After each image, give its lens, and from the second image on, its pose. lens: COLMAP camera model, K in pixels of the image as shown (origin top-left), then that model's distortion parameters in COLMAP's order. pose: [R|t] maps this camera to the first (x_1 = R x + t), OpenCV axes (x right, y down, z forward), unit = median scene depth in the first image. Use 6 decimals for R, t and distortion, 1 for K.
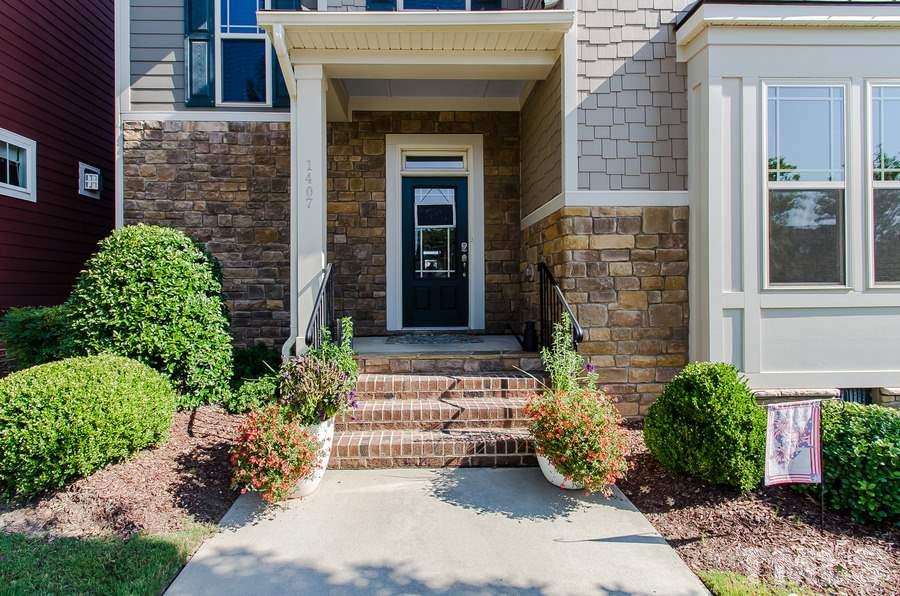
lens RADIAL K [[838.4, 0, 452.2], [0, 838.4, 296.7], [0, 0, 1]] dist [0.004581, 0.000000]
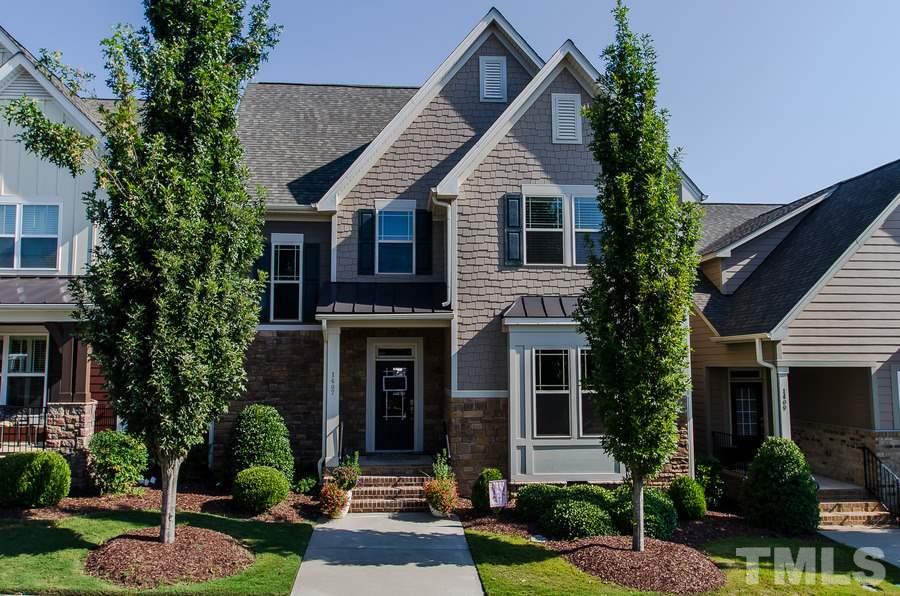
lens RADIAL K [[838.4, 0, 445.0], [0, 838.4, 295.7], [0, 0, 1]] dist [0.004581, 0.000000]
pose [[0.999553, 0.007341, 0.028980, 0.052089], [-0.003438, 0.991177, -0.132497, -0.082152], [-0.029697, 0.132339, 0.990760, -1.223420]]
